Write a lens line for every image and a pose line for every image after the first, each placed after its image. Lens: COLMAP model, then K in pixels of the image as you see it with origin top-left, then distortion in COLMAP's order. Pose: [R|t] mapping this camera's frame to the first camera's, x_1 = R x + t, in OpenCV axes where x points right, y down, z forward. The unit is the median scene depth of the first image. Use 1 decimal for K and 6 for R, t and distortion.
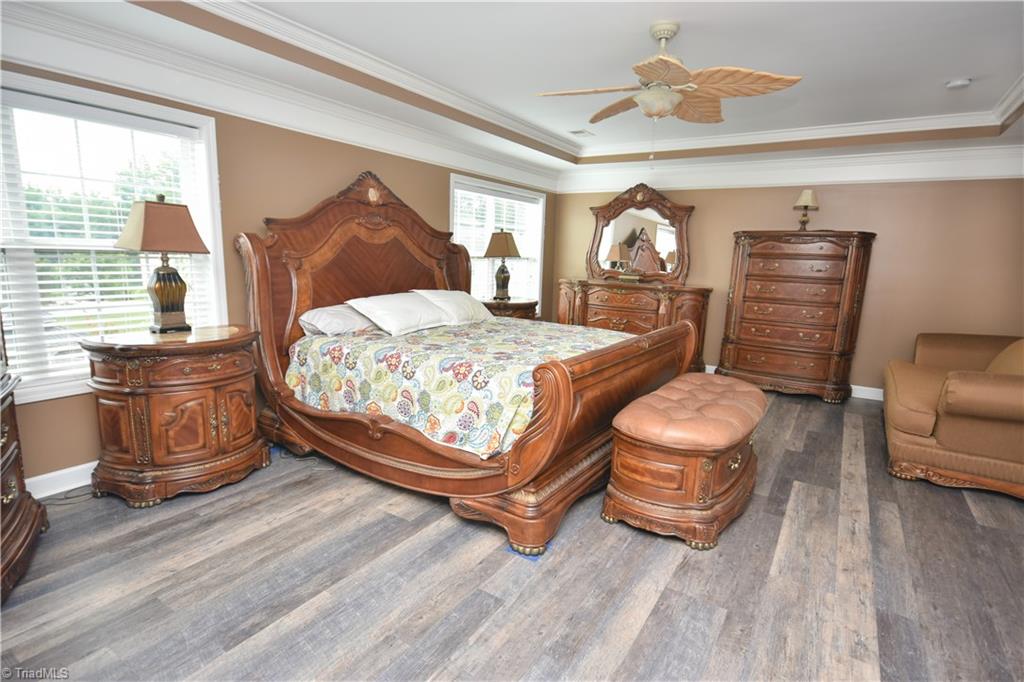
lens RADIAL K [[508.0, 0, 515.9], [0, 508.0, 338.3], [0, 0, 1]] dist [0.002252, 0.000360]
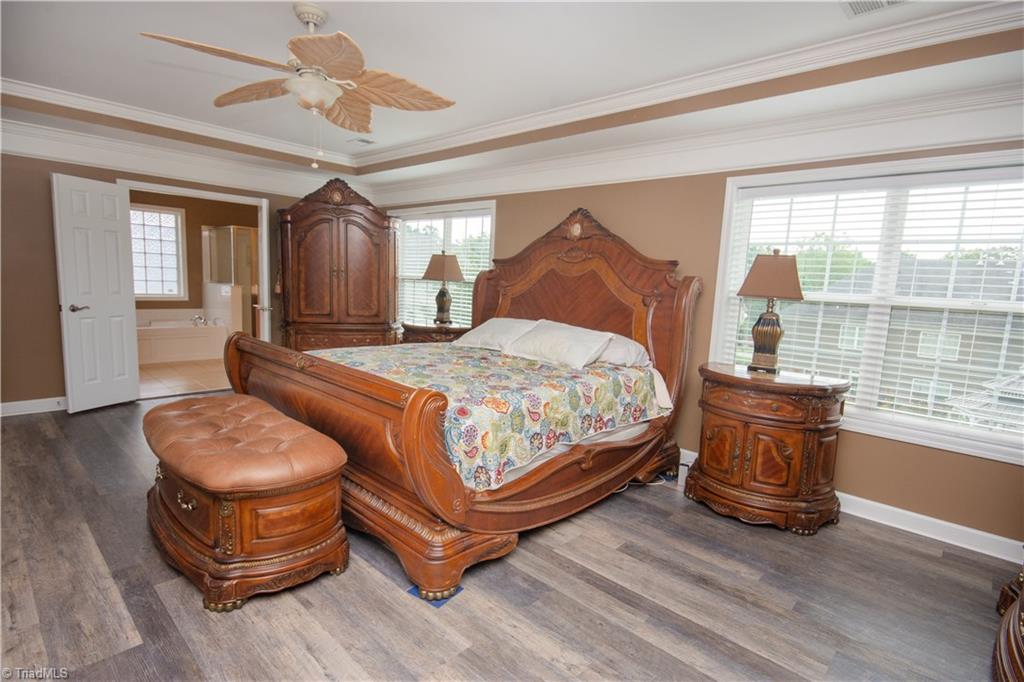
lens RADIAL K [[508.0, 0, 515.9], [0, 508.0, 338.3], [0, 0, 1]] dist [0.002252, 0.000360]
pose [[-0.162028, 0.079535, -0.983576, 0.828768], [-0.214426, 0.970092, 0.113767, -0.169182], [0.963207, 0.229337, -0.140128, 1.147403]]
